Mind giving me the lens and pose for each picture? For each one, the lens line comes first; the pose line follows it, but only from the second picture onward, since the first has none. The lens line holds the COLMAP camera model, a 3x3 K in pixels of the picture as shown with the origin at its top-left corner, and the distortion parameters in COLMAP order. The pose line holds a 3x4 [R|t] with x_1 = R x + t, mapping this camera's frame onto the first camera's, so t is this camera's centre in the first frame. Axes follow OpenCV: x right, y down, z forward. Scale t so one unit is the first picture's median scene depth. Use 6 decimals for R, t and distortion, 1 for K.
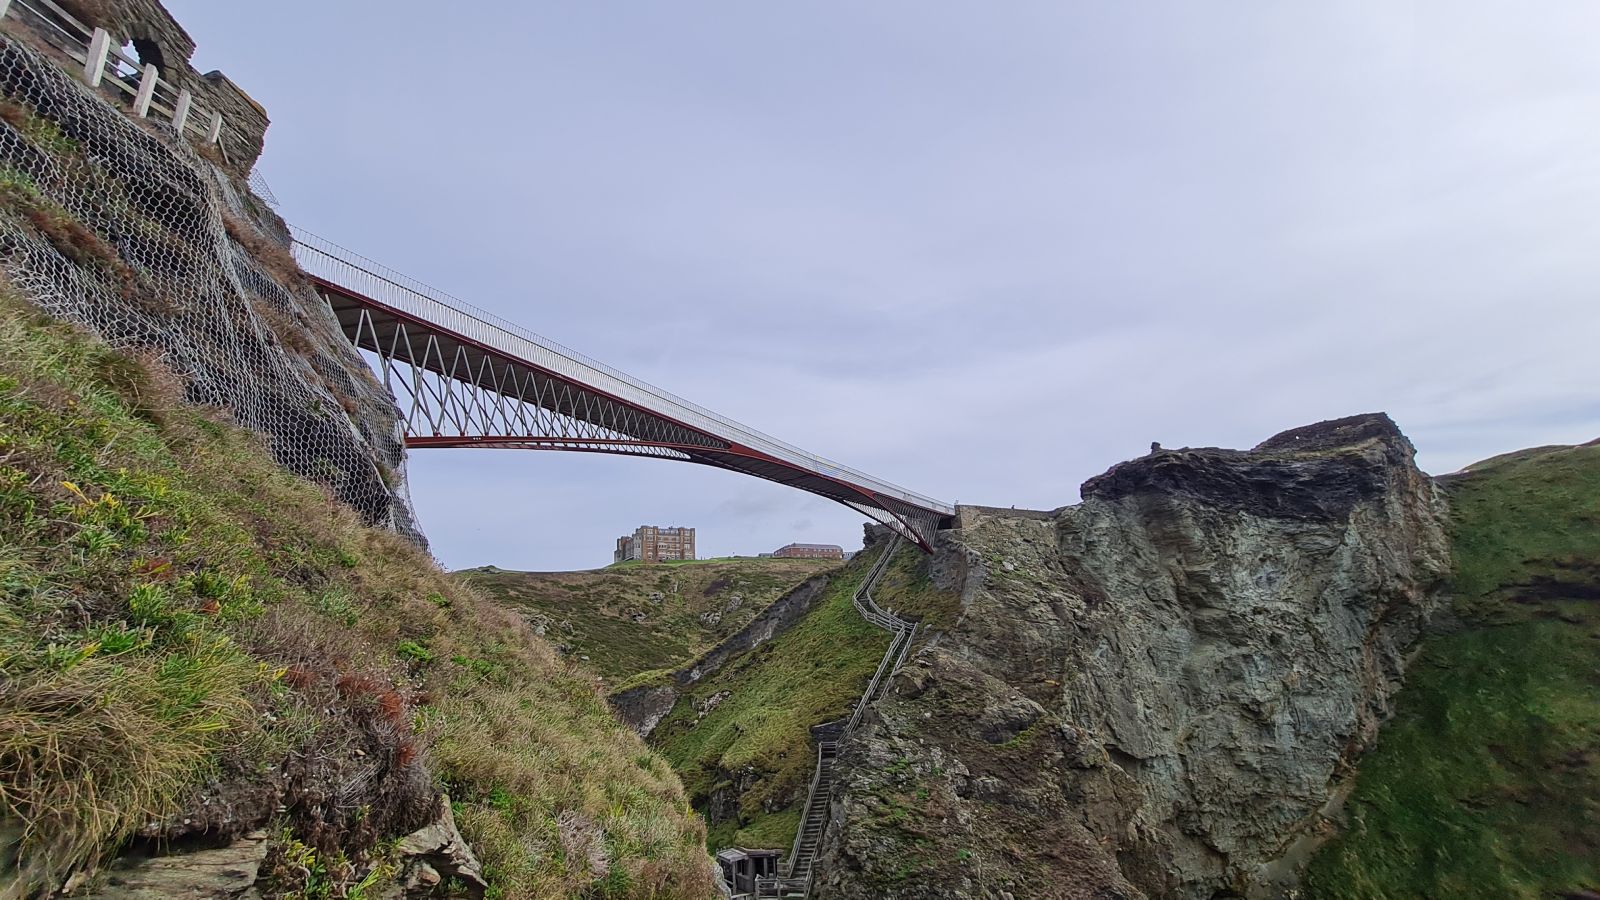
lens RADIAL K [[627.9, 0, 793.2], [0, 627.9, 463.6], [0, 0, 1]] dist [-0.005989, 0.003802]
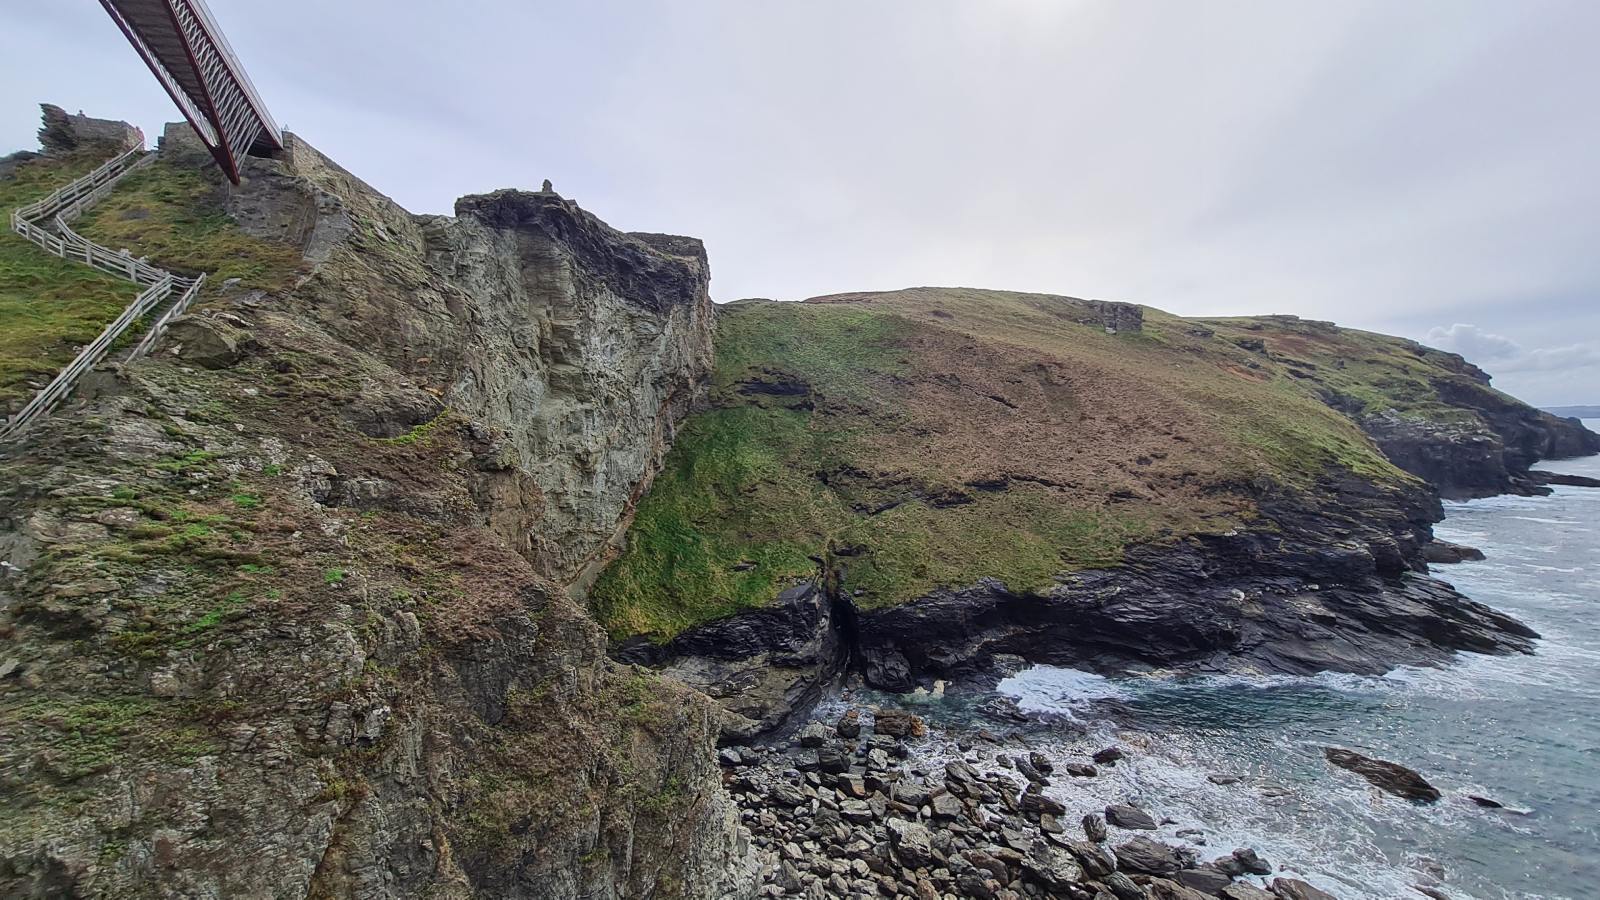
lens RADIAL K [[627.9, 0, 793.2], [0, 627.9, 463.6], [0, 0, 1]] dist [-0.005989, 0.003802]
pose [[0.501668, 0.014882, 0.864932, -0.021810], [-0.267106, 0.953660, 0.138515, 0.160862], [-0.822790, -0.300517, 0.482396, 0.185155]]
